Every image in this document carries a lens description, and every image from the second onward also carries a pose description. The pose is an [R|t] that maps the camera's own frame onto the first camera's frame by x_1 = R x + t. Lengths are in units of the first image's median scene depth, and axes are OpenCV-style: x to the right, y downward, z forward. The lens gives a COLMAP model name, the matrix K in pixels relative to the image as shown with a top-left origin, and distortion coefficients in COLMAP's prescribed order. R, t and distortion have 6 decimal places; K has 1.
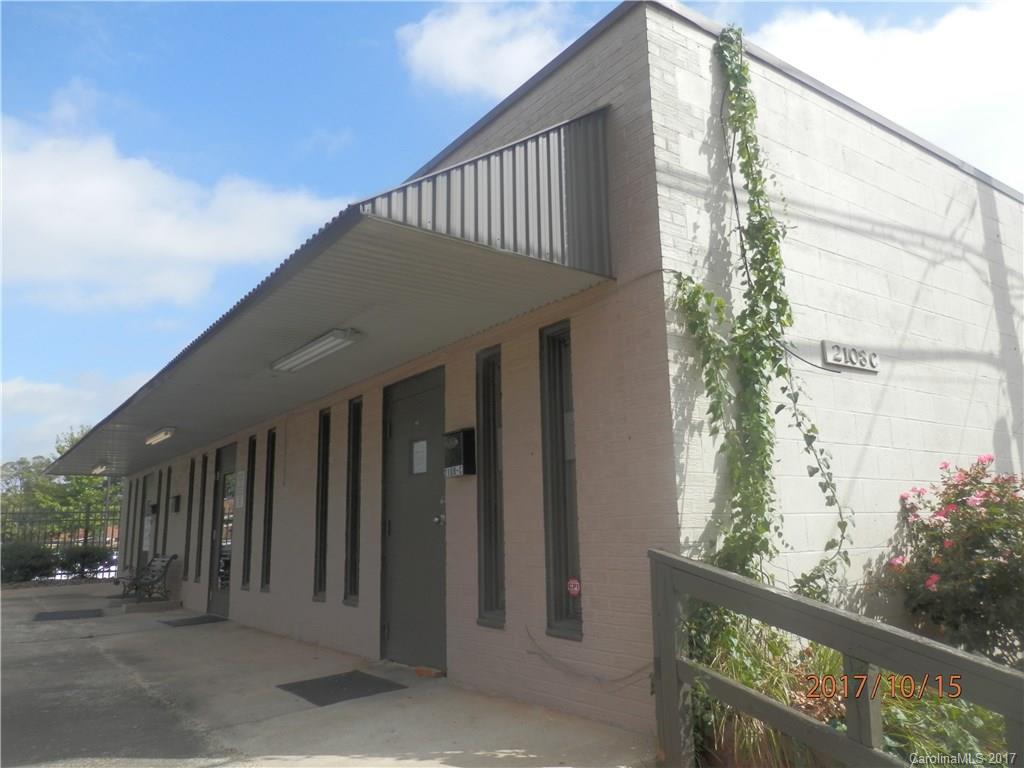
lens RADIAL K [[761.6, 0, 512.0], [0, 761.6, 384.0], [0, 0, 1]] dist [-0.008250, 0.008350]
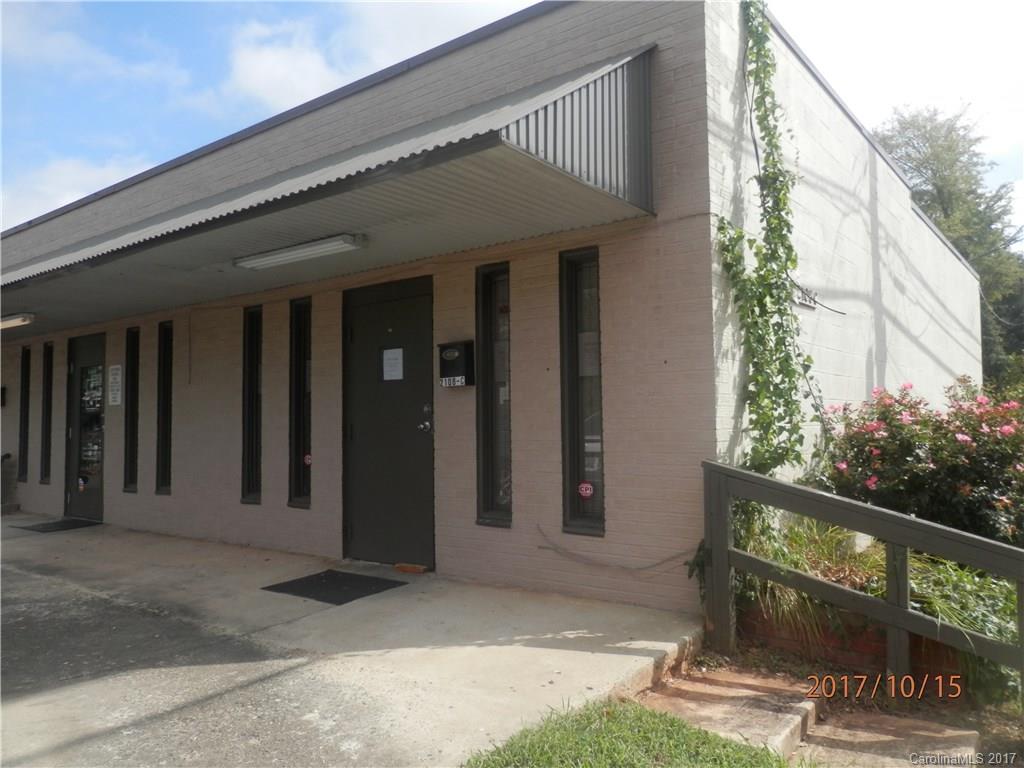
lens RADIAL K [[761.6, 0, 512.0], [0, 761.6, 384.0], [0, 0, 1]] dist [-0.008250, 0.008350]
pose [[0.956480, 0.023689, 0.290834, -0.362738], [-0.063755, 0.989584, 0.129070, -0.025373], [-0.284747, -0.141994, 0.948028, -0.007941]]
